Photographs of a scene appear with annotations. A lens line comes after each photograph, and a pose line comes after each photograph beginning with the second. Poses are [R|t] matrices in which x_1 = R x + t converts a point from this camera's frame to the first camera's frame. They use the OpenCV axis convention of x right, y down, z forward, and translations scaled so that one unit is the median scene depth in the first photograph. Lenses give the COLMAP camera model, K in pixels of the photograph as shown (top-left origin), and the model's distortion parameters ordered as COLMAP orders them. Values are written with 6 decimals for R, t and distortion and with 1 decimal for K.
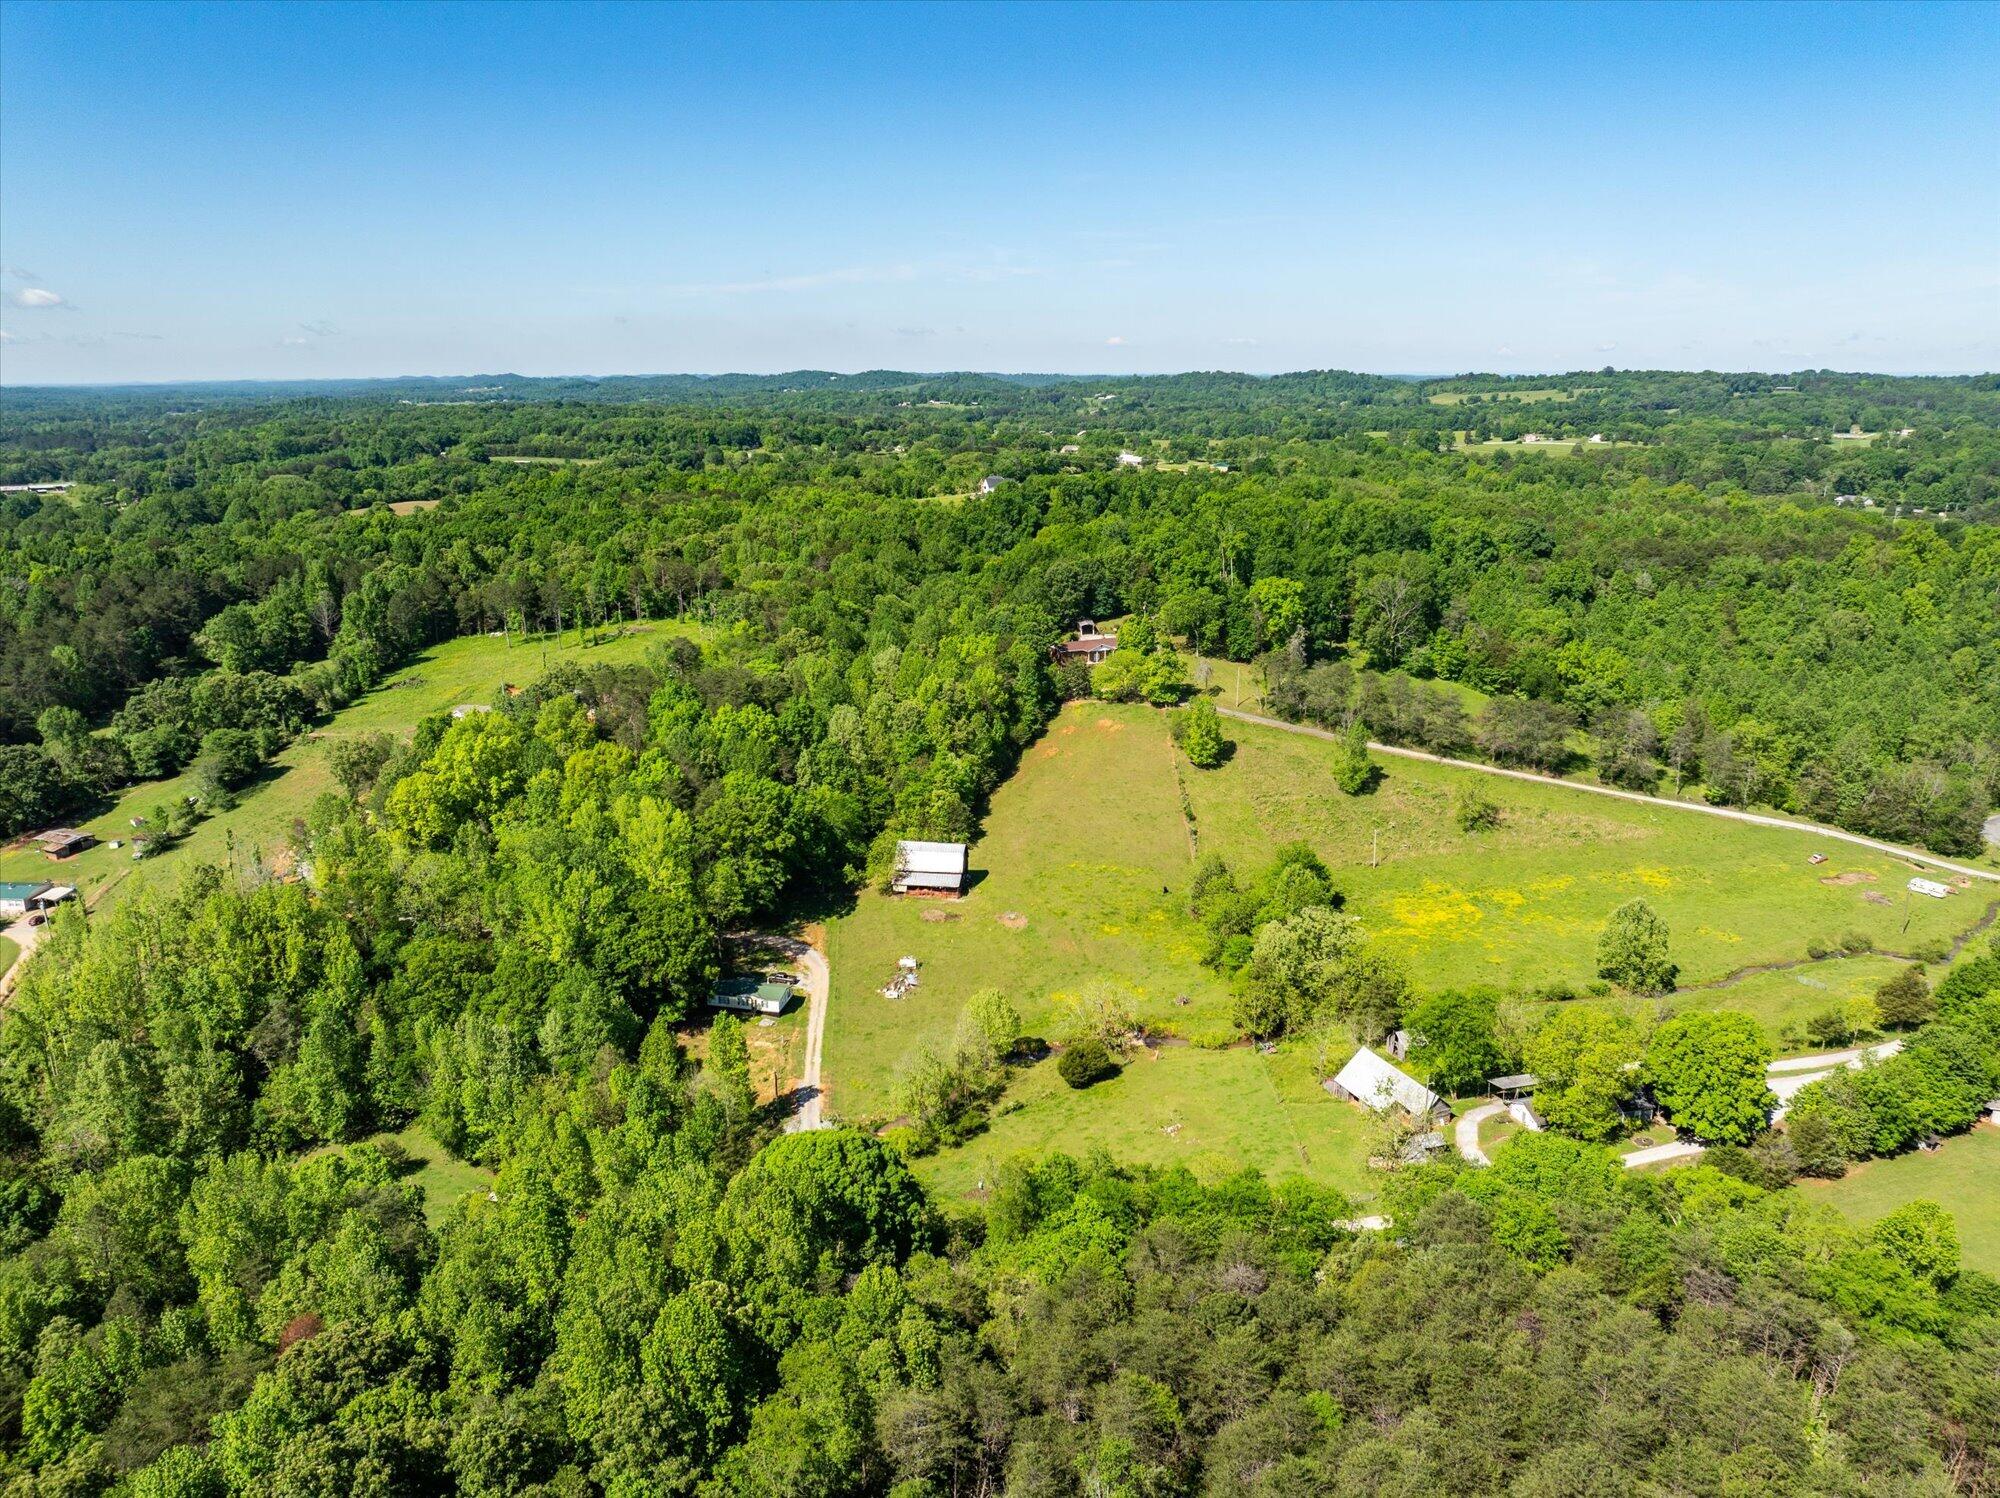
lens RADIAL K [[1399.6, 0, 1002.9], [0, 1399.6, 733.3], [0, 0, 1]] dist [-0.045064, 0.007877]
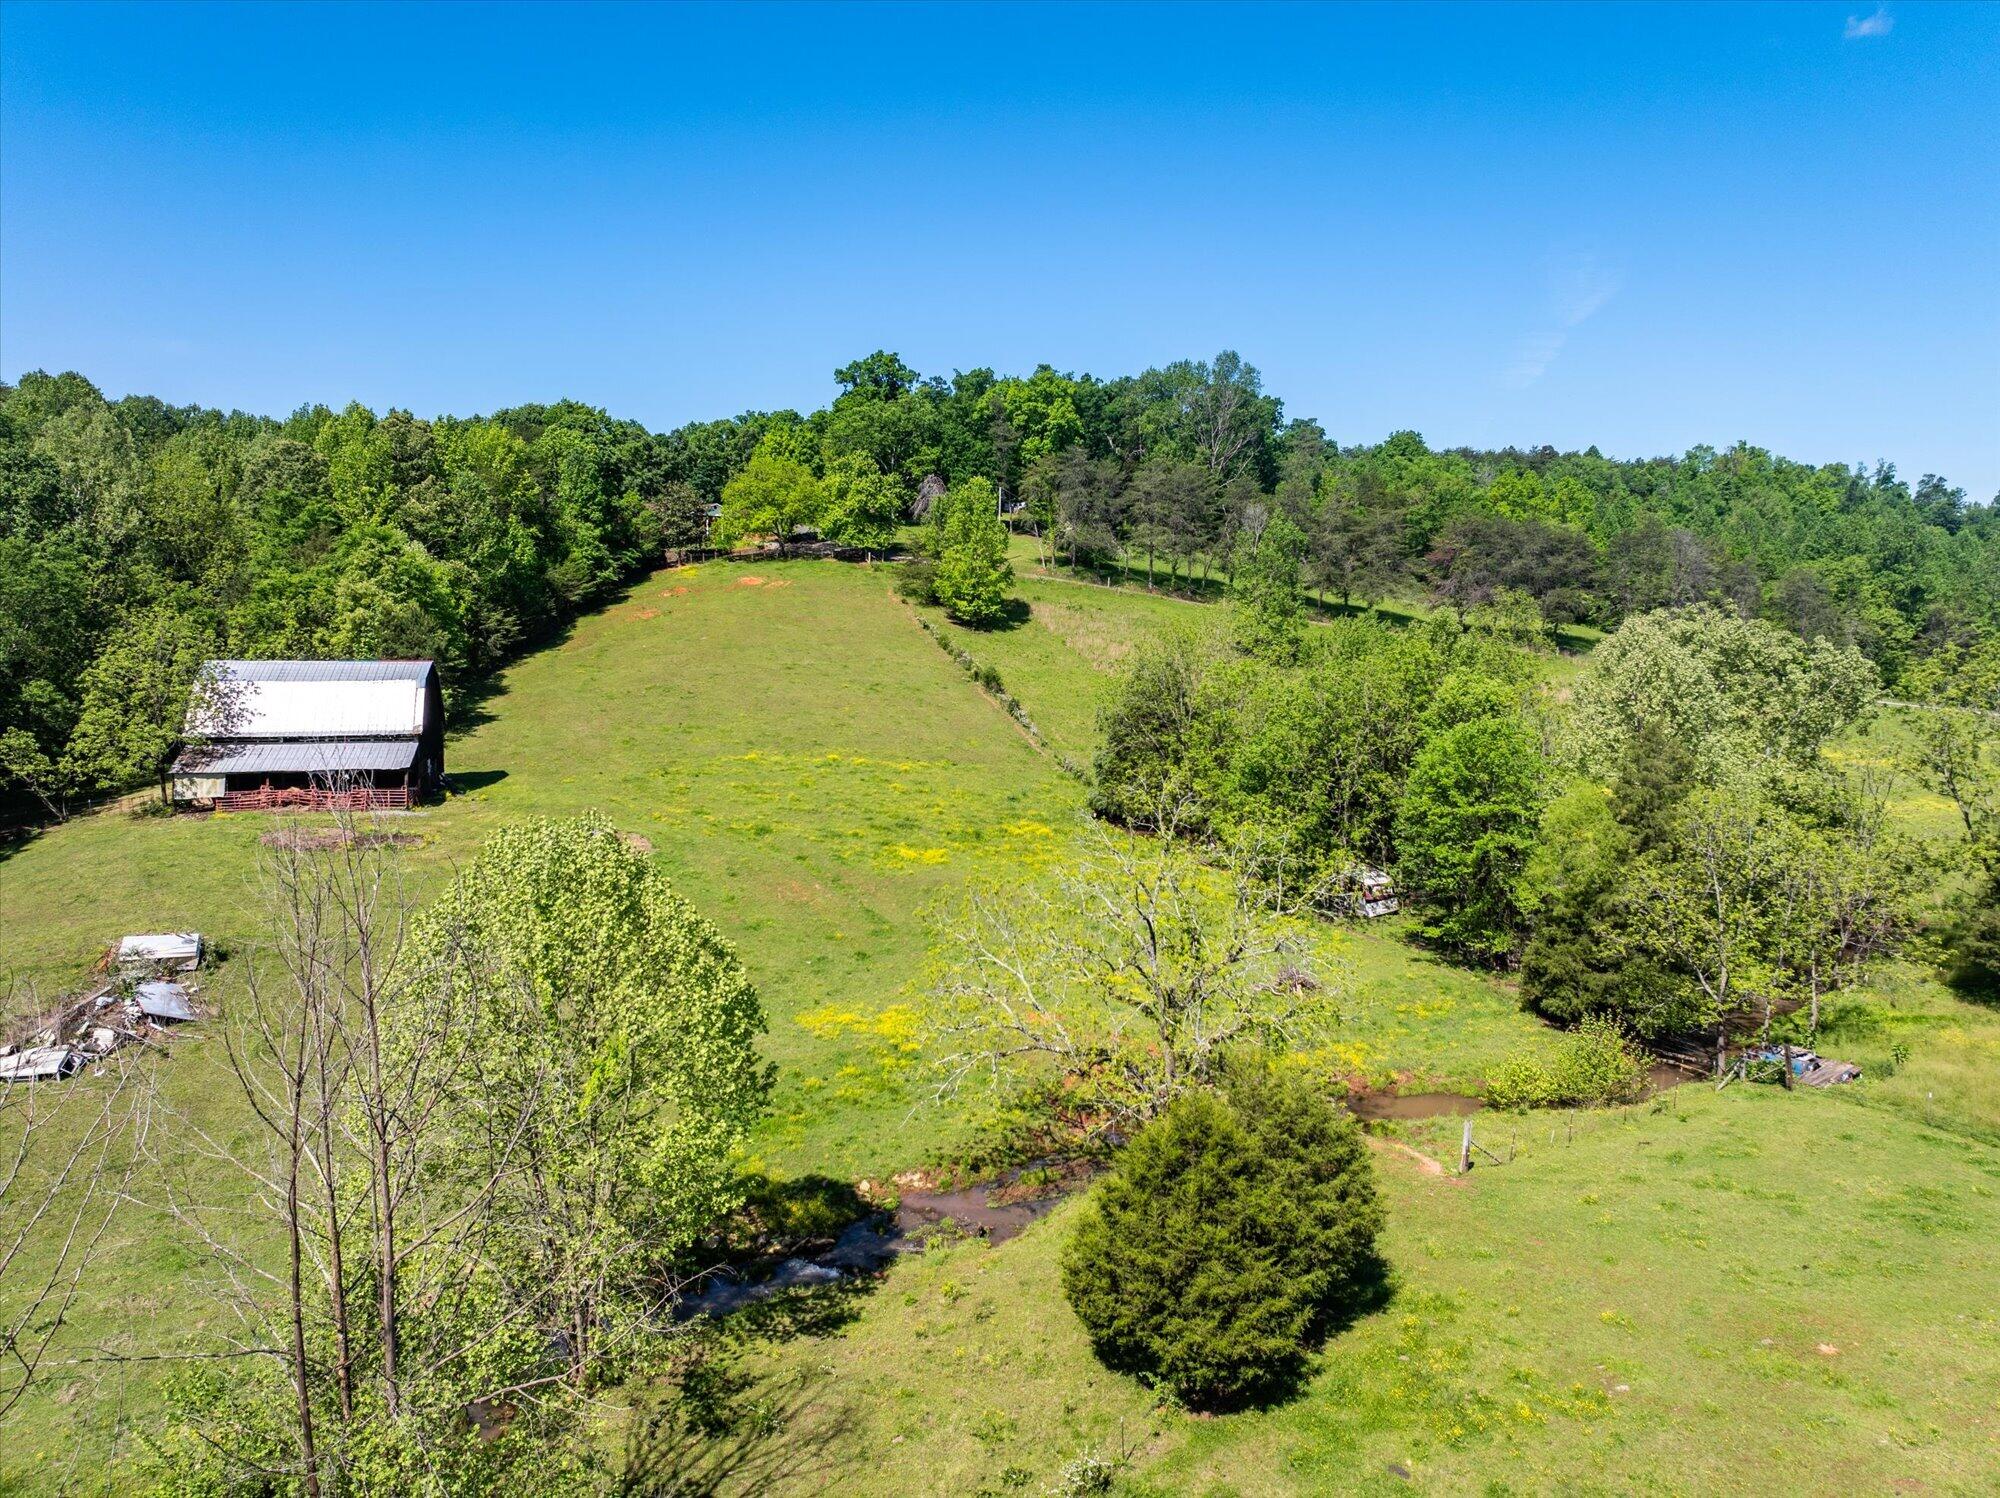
lens RADIAL K [[1399.6, 0, 1009.6], [0, 1399.6, 760.0], [0, 0, 1]] dist [-0.045064, 0.007877]
pose [[0.939192, -0.029251, 0.342143, -0.010577], [0.080237, 0.987478, -0.135831, 0.140581], [-0.333886, 0.155024, 0.929778, 0.589996]]
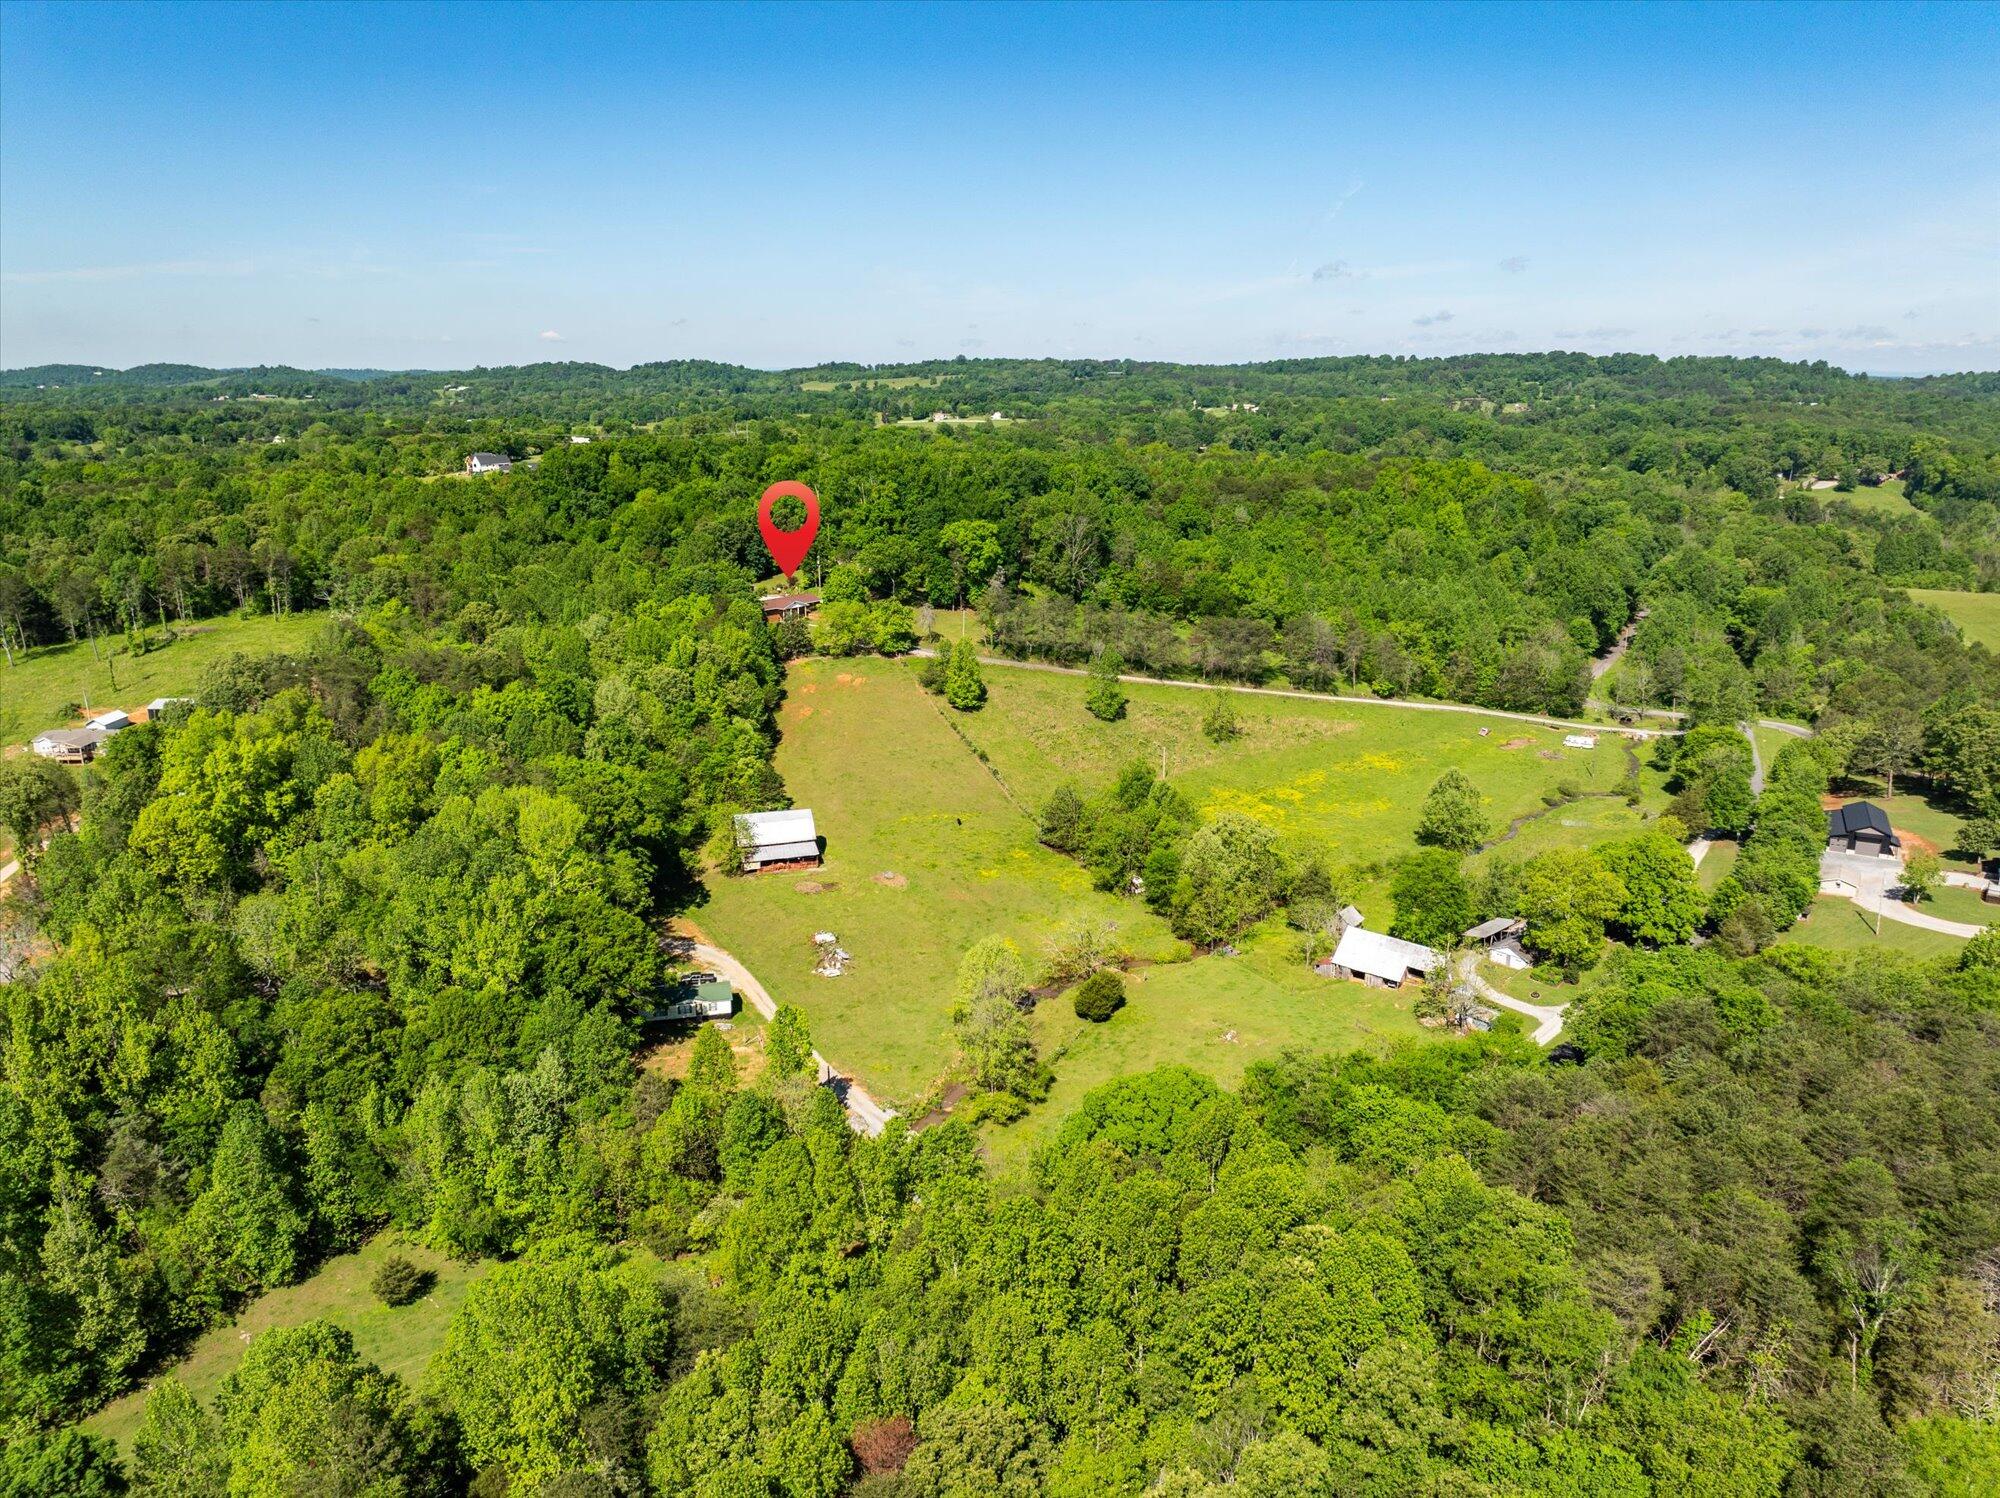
lens RADIAL K [[1399.6, 0, 1005.9], [0, 1399.6, 738.2], [0, 0, 1]] dist [-0.045064, 0.007877]
pose [[0.893802, -0.107953, 0.435274, -0.271997], [0.105464, 0.993972, 0.029955, 0.018293], [-0.435884, 0.019132, 0.899800, 0.113775]]
